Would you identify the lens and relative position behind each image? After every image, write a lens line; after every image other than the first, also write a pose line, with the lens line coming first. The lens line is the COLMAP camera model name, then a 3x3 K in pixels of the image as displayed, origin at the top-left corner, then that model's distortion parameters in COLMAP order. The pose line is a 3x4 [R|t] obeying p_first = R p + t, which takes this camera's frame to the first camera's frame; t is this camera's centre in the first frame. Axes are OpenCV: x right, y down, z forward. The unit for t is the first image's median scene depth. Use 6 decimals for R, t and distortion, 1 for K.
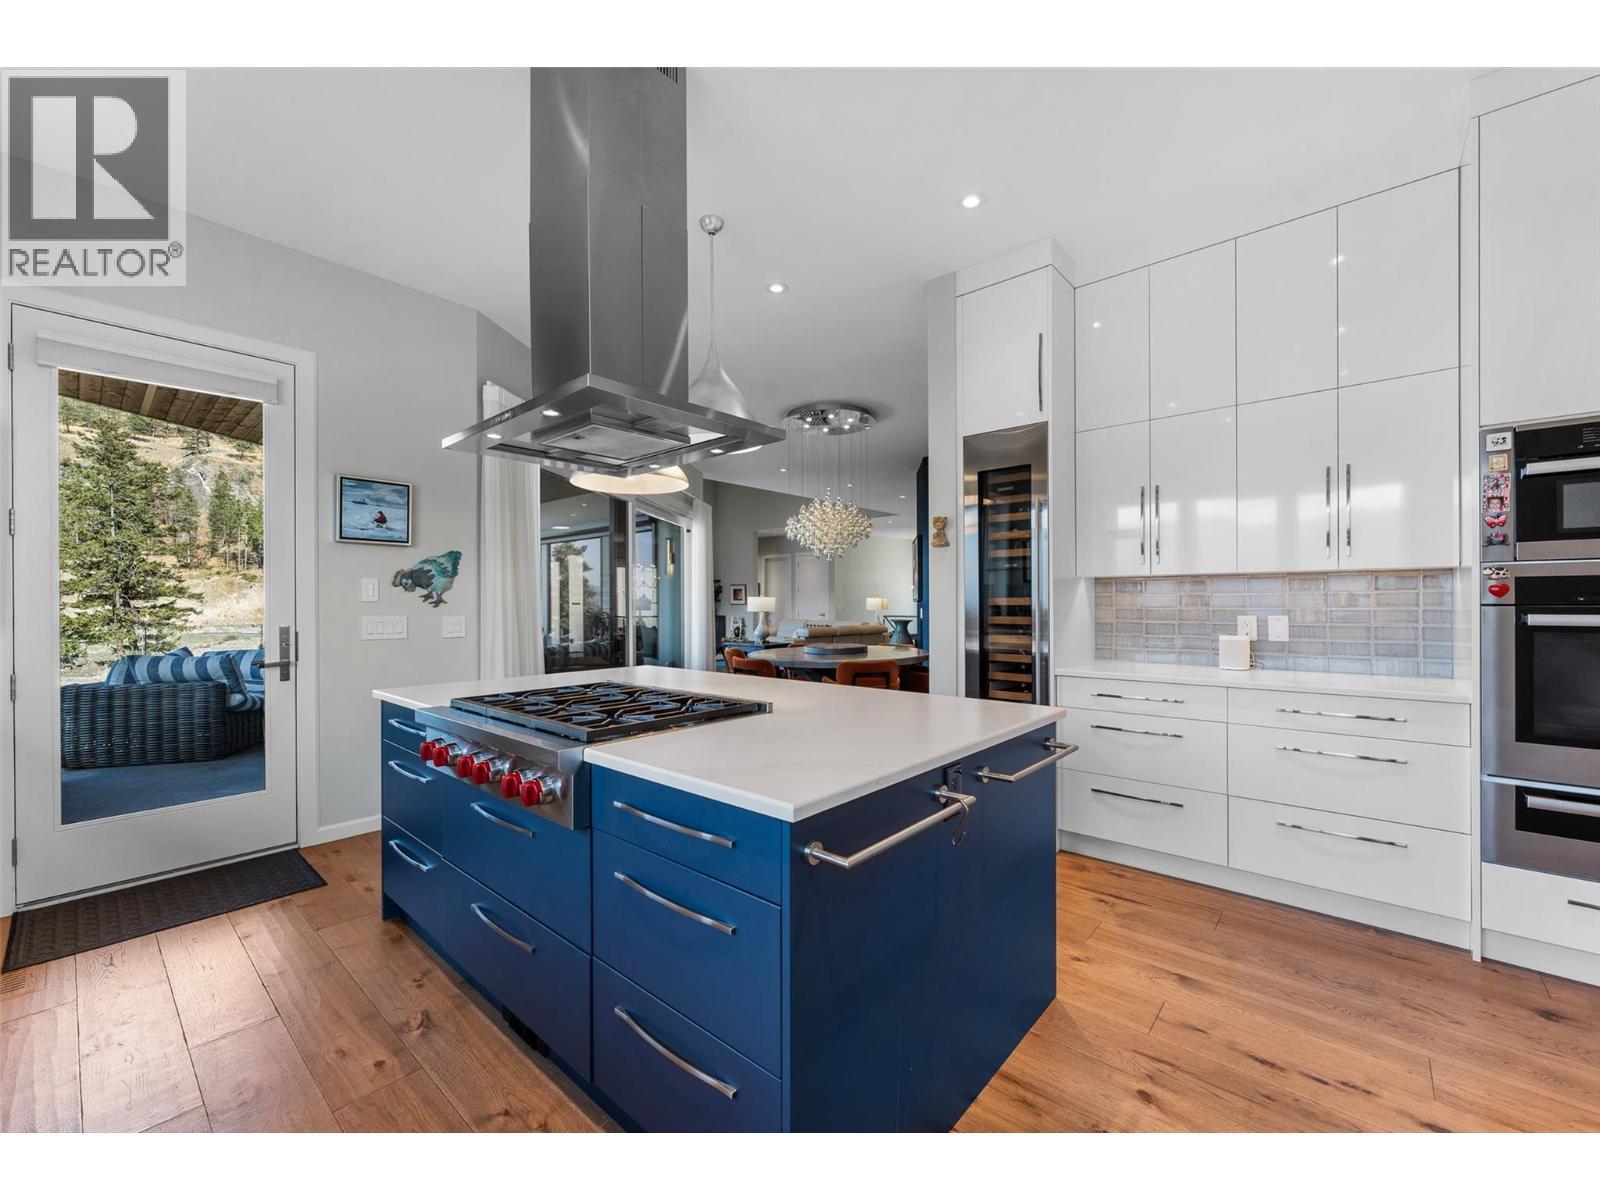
lens RADIAL K [[649.7, 0, 800.0], [0, 649.7, 600.0], [0, 0, 1]] dist [-0.003145, -0.000802]
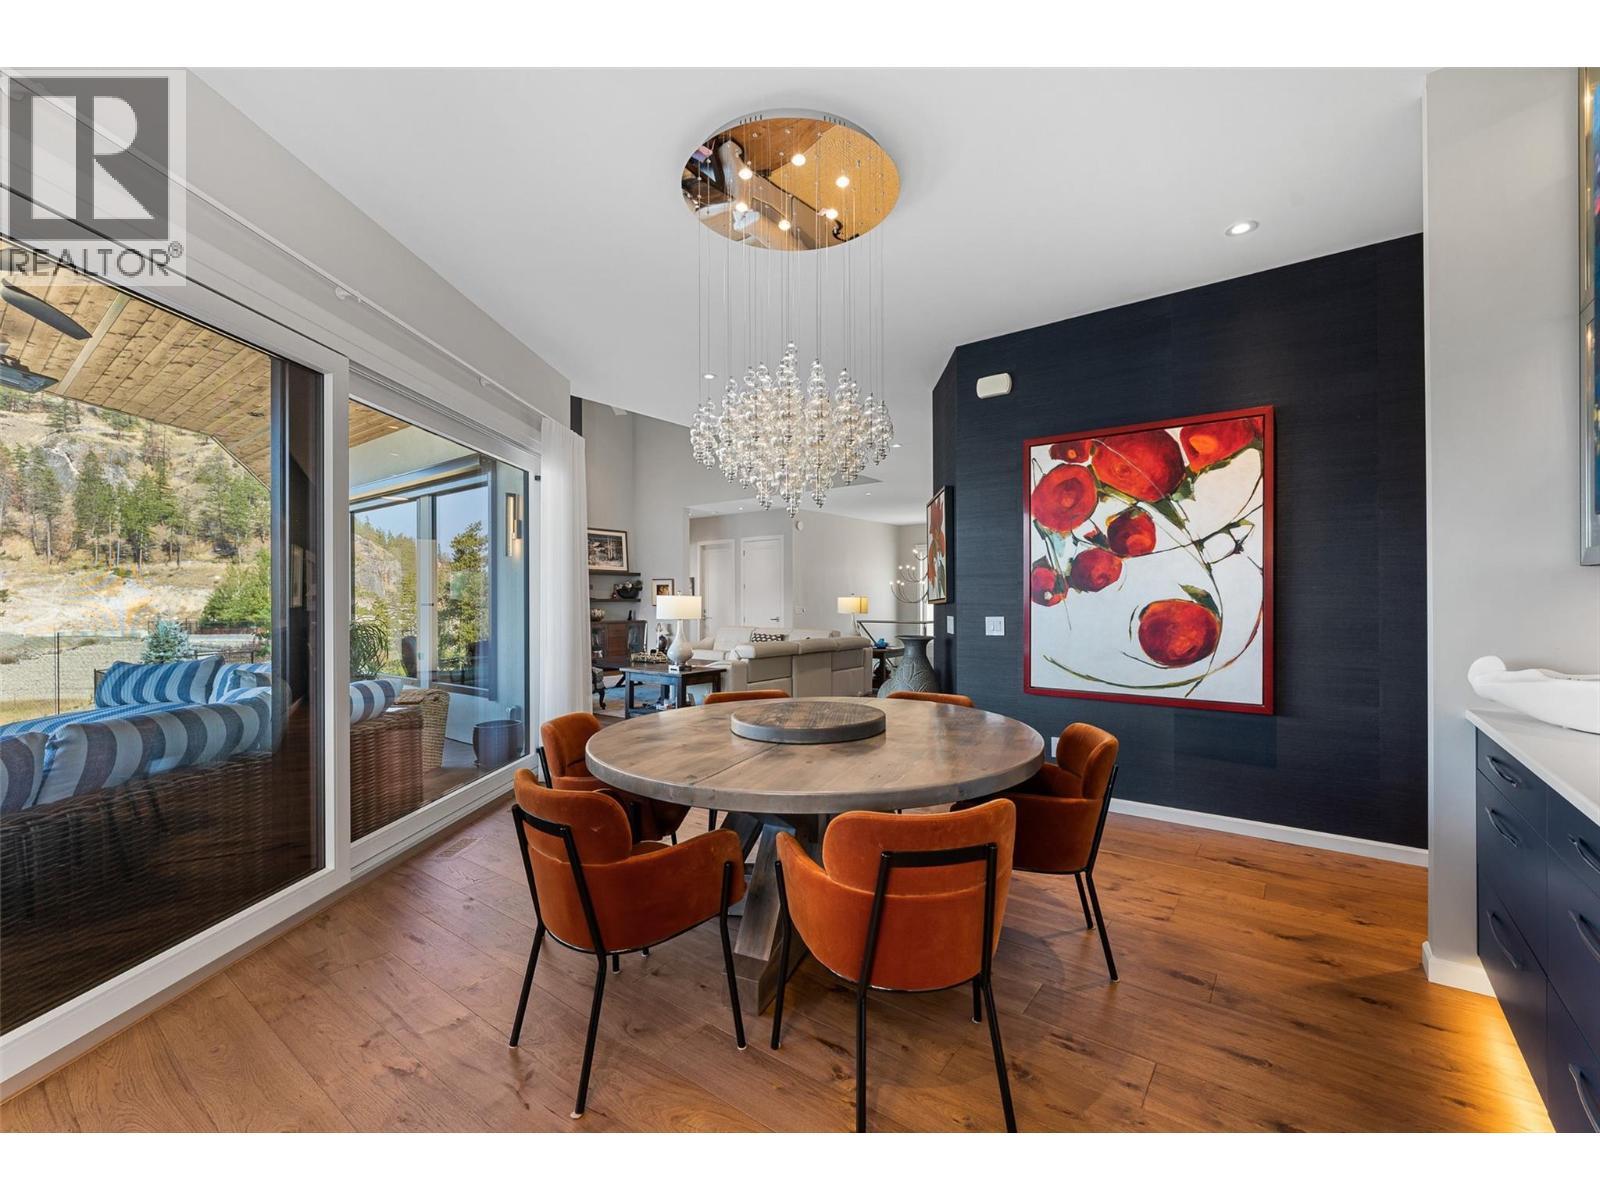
lens RADIAL K [[674.3, 0, 800.0], [0, 674.3, 600.0], [0, 0, 1]] dist [-0.001097, -0.000105]
pose [[0.997519, 0.000527, 0.070393, 0.032529], [-0.000670, 0.999998, 0.002005, -0.005563], [-0.070392, -0.002048, 0.997517, 0.975550]]
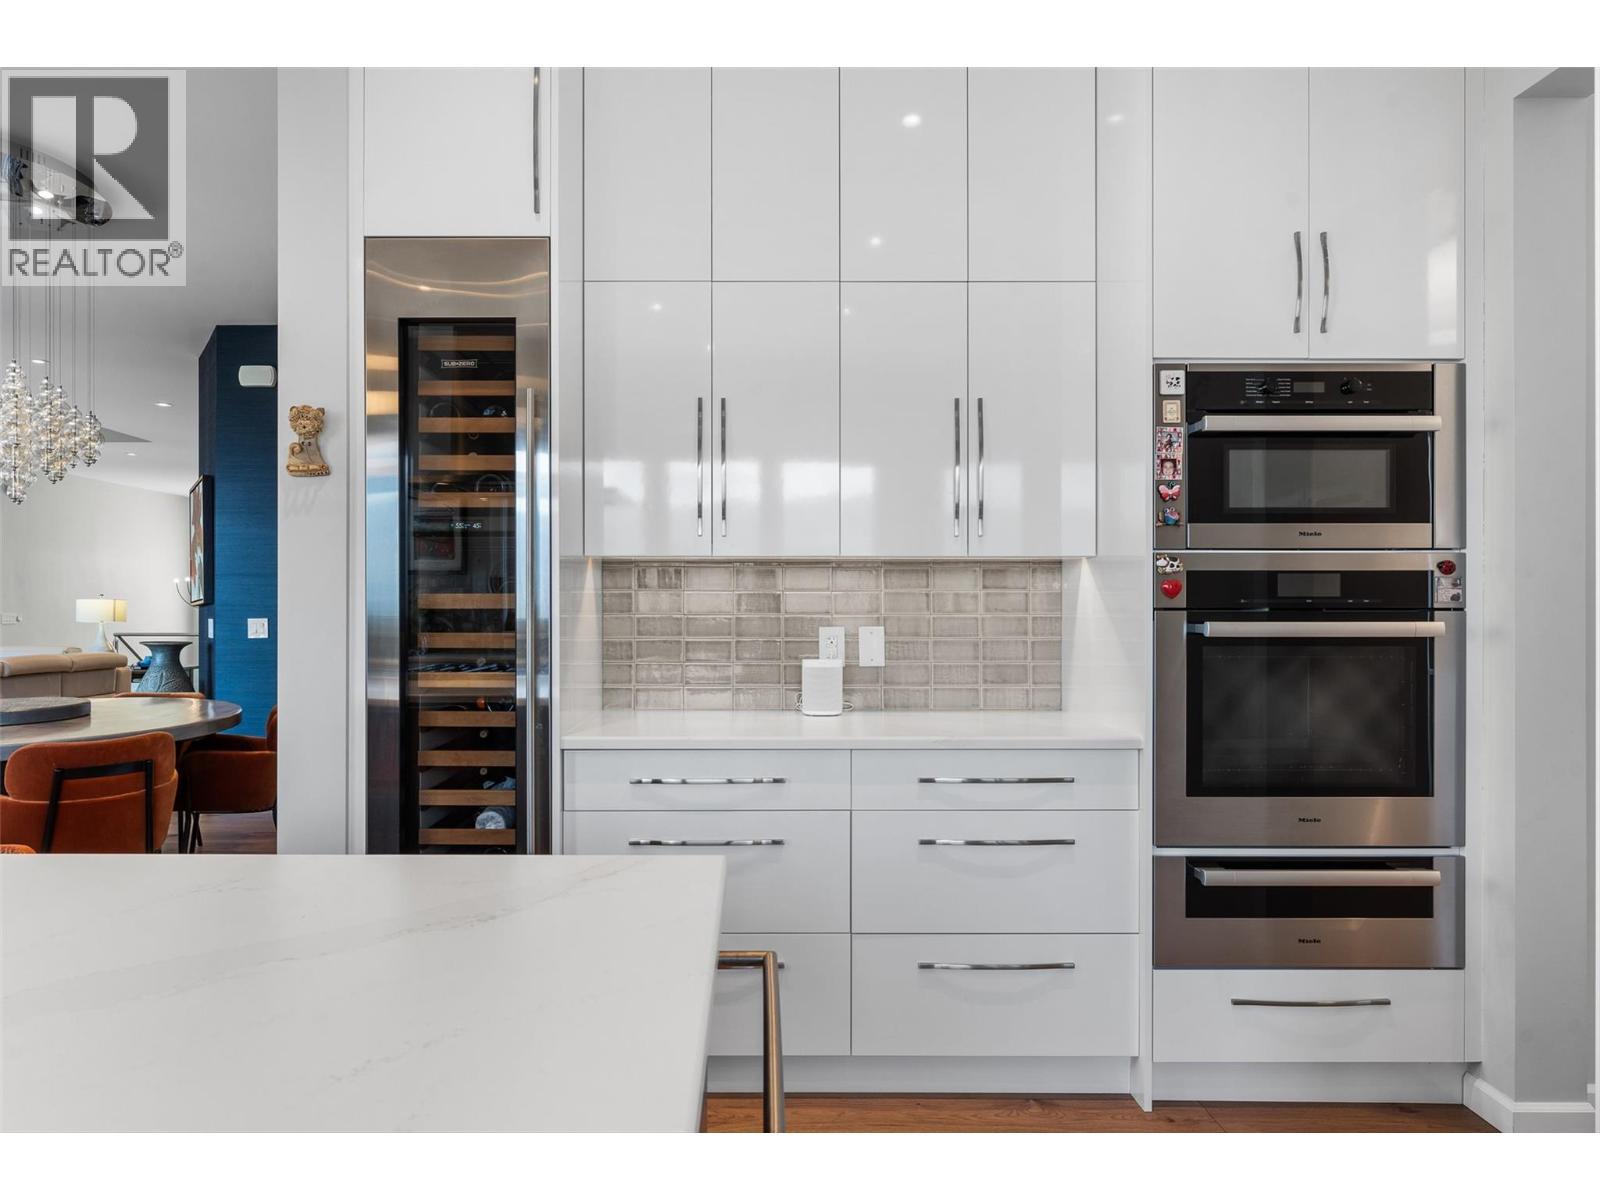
lens RADIAL K [[976.9, 0, 759.0], [0, 976.9, 610.5], [0, 0, 1]] dist [-0.004037, -0.000455]
pose [[0.752524, 0.003857, 0.658553, 0.012454], [-0.005809, 0.999983, 0.000781, 0.007292], [-0.658539, -0.004413, 0.752534, 0.319016]]
